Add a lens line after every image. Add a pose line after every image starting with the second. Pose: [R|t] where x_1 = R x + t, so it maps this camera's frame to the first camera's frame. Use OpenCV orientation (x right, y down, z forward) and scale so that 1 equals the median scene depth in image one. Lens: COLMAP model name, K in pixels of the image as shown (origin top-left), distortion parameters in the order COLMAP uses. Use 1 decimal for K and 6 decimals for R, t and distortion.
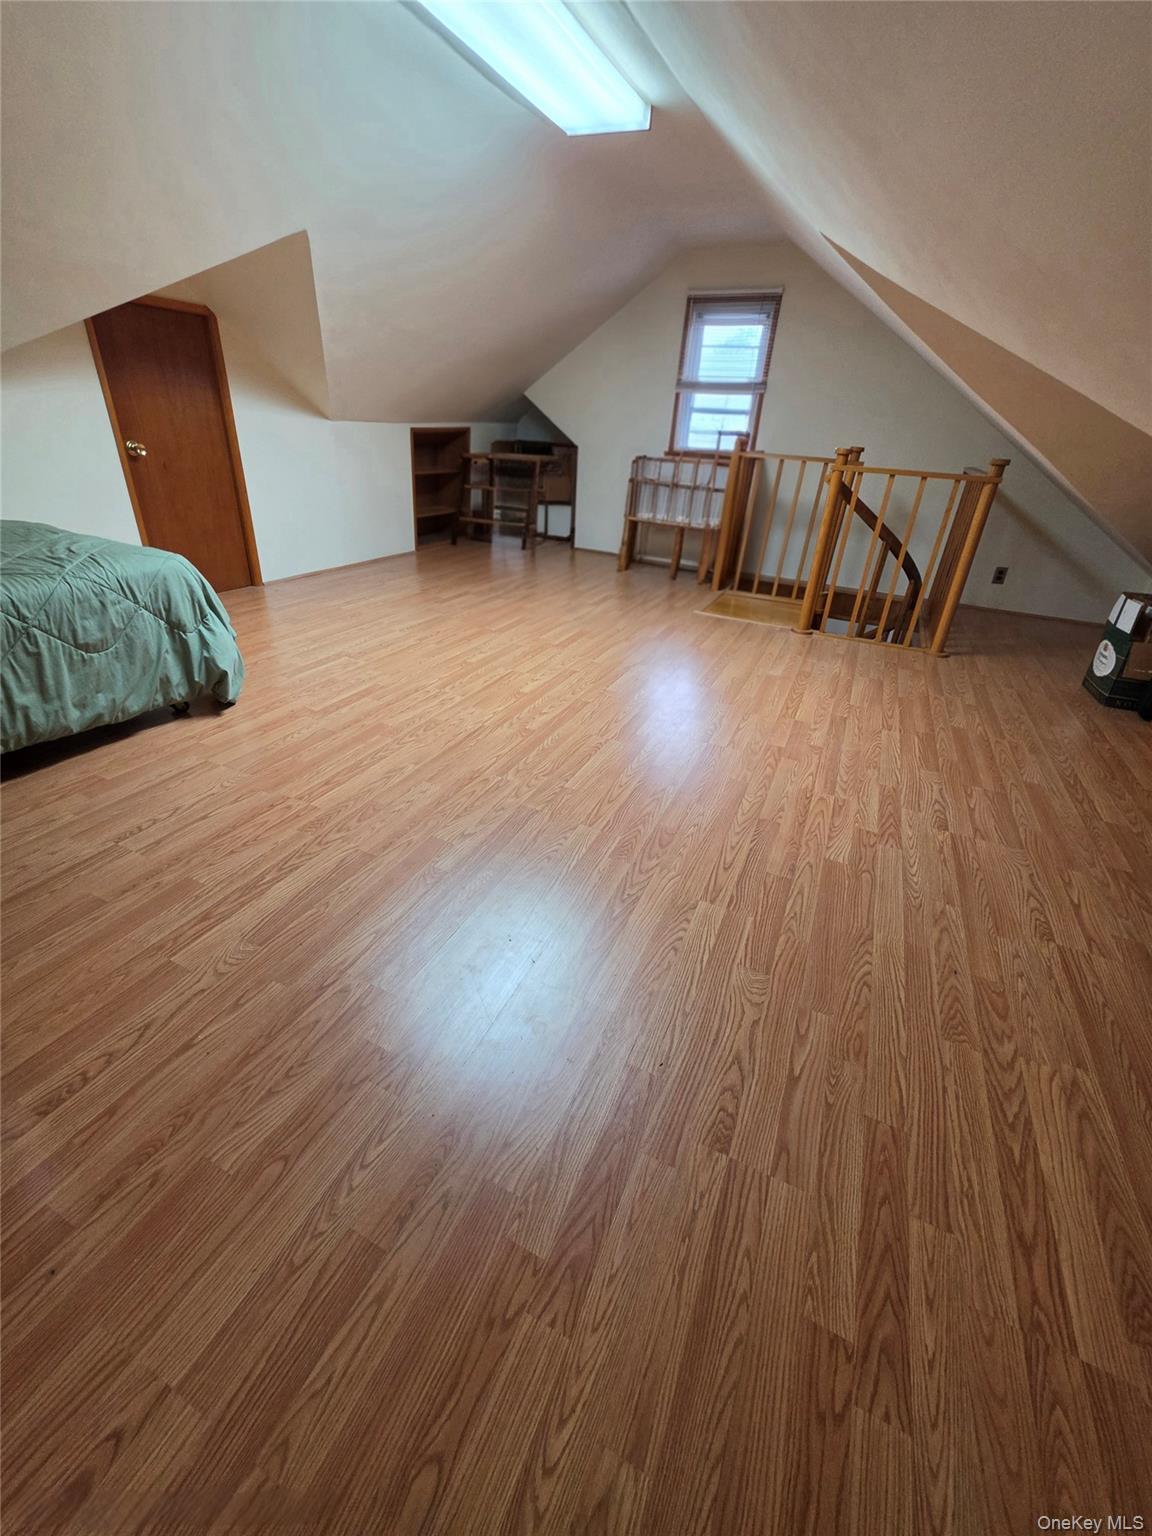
lens RADIAL K [[632.3, 0, 576.0], [0, 632.3, 768.0], [0, 0, 1]] dist [0.000503, 0.000344]
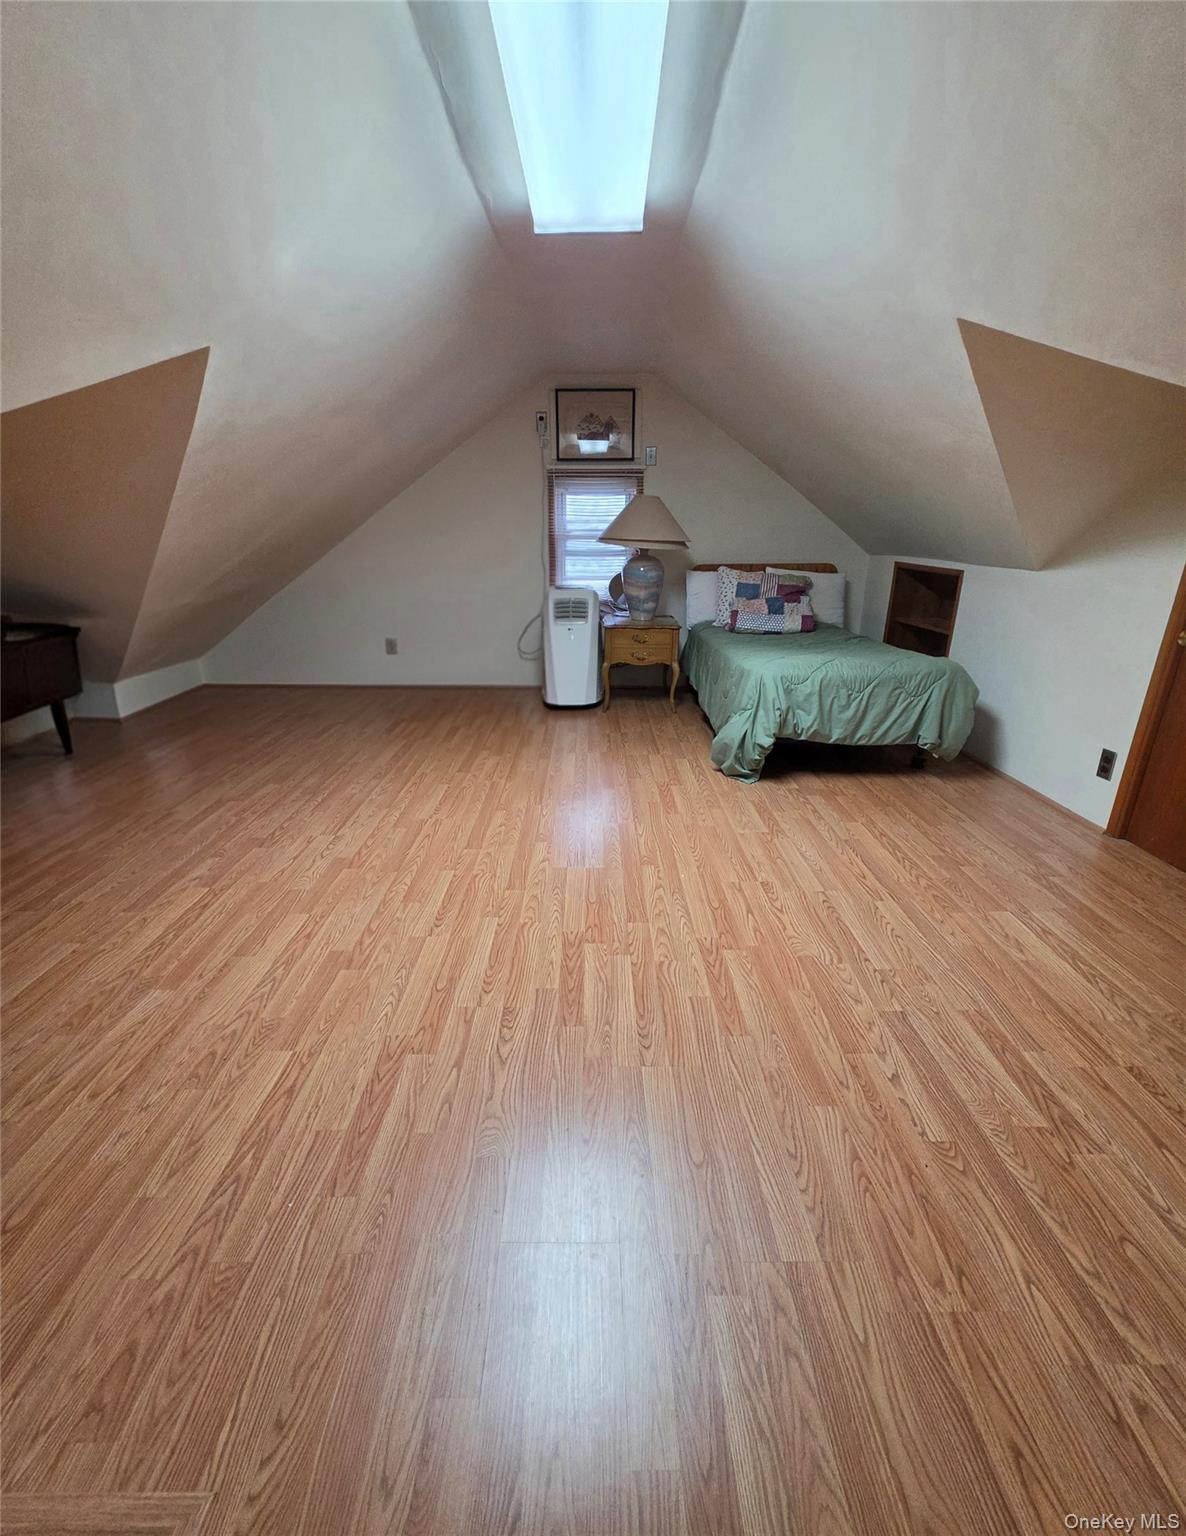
lens RADIAL K [[630.4, 0, 593.0], [0, 630.4, 768.0], [0, 0, 1]] dist [-0.000076, 0.000049]
pose [[-0.906129, 0.087011, -0.413956, 0.207566], [-0.246280, 0.687124, 0.683525, -0.801060], [0.343914, 0.721311, -0.601194, 1.441841]]
